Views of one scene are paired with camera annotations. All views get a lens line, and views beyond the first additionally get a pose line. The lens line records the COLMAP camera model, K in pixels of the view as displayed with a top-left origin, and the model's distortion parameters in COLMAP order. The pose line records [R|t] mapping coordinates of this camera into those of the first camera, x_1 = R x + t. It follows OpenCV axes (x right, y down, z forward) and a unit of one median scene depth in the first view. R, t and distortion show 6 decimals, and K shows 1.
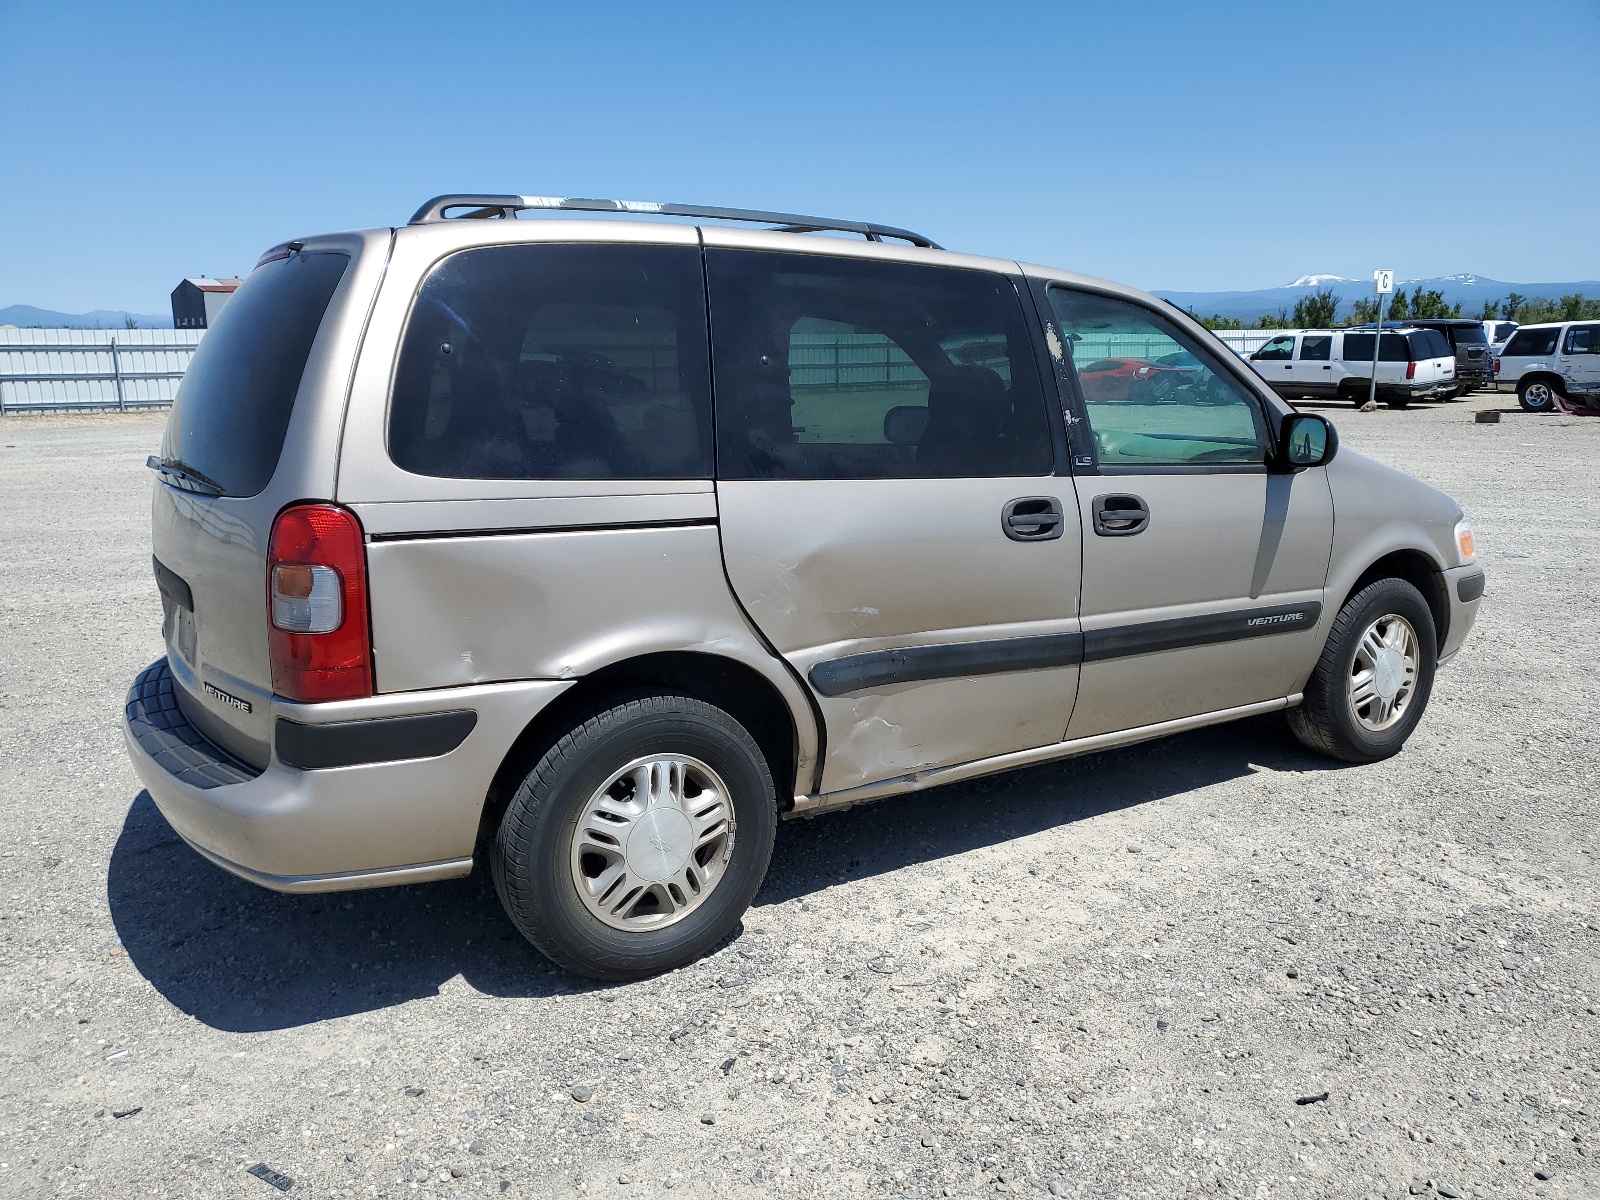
lens RADIAL K [[1245.8, 0, 789.8], [0, 1245.8, 607.3], [0, 0, 1]] dist [0.018152, -0.012059]
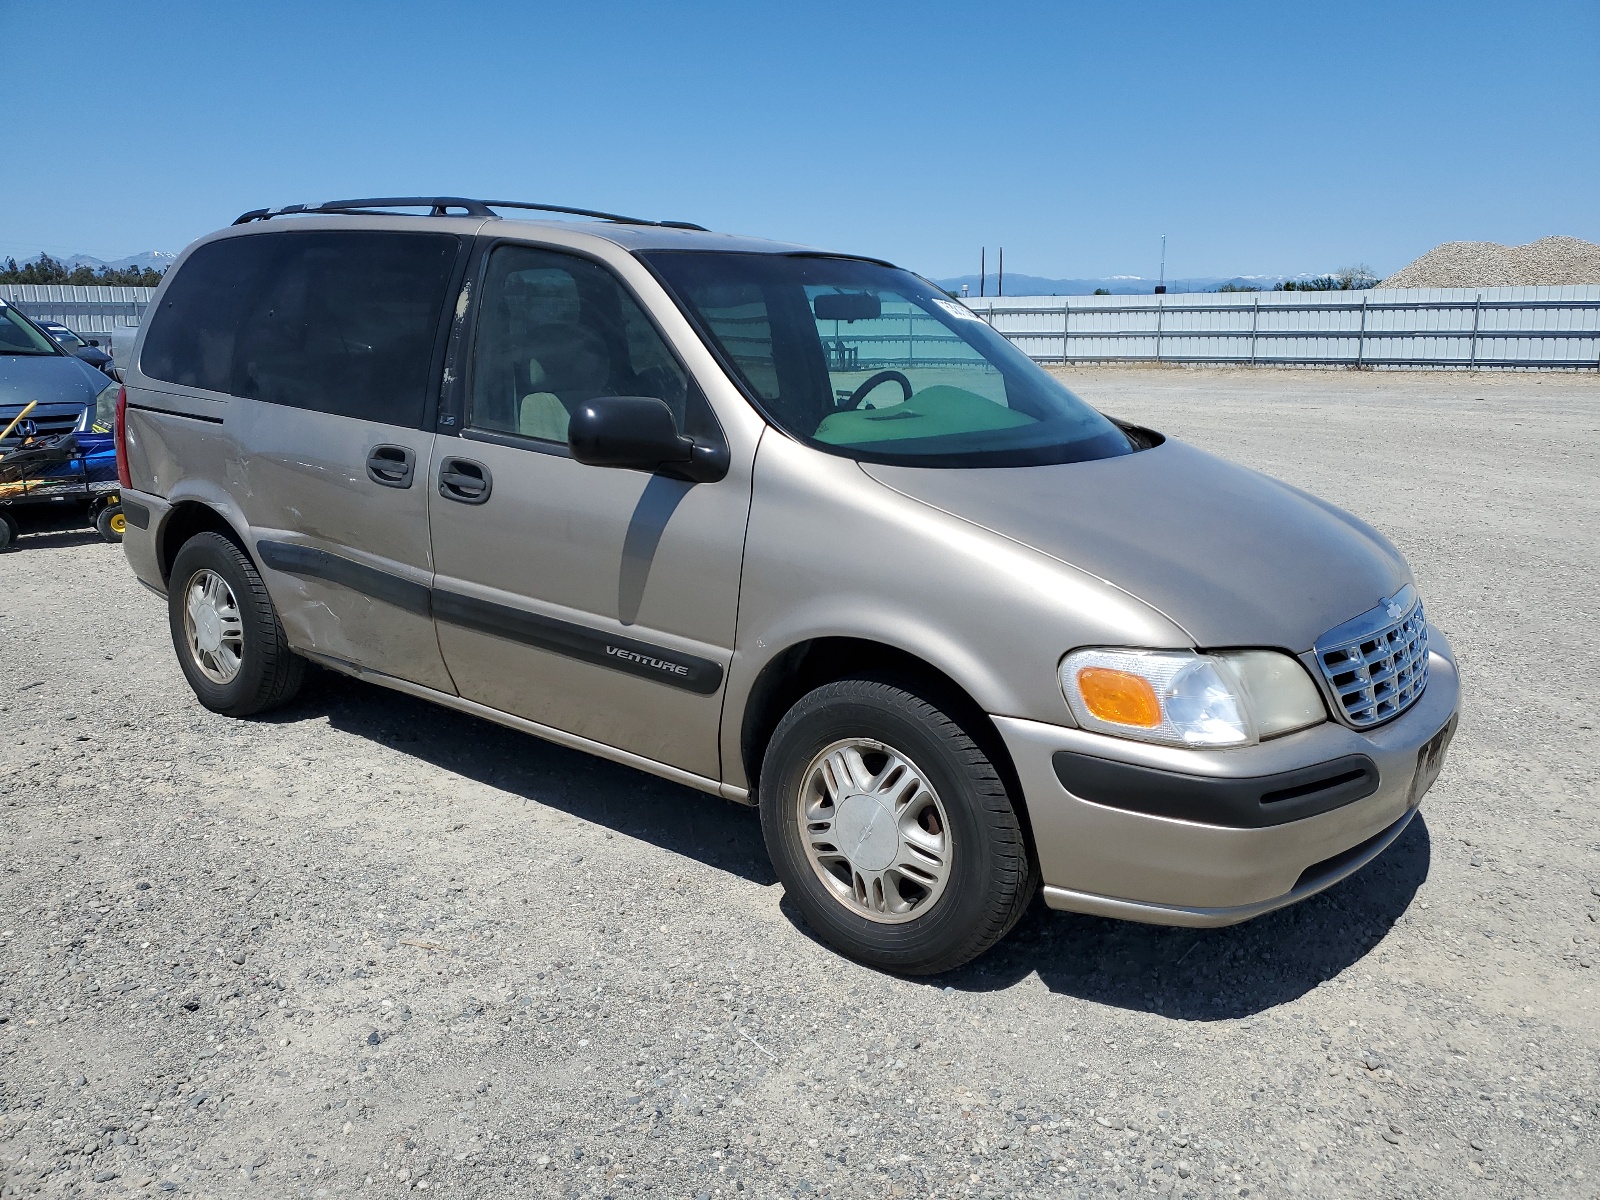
lens RADIAL K [[1245.8, 0, 802.5], [0, 1245.8, 604.1], [0, 0, 1]] dist [0.018152, -0.012059]
pose [[0.338342, 0.220694, -0.914778, 1.121718], [-0.196940, 0.967189, 0.160498, -0.167604], [0.920184, 0.125853, 0.370704, 0.797566]]
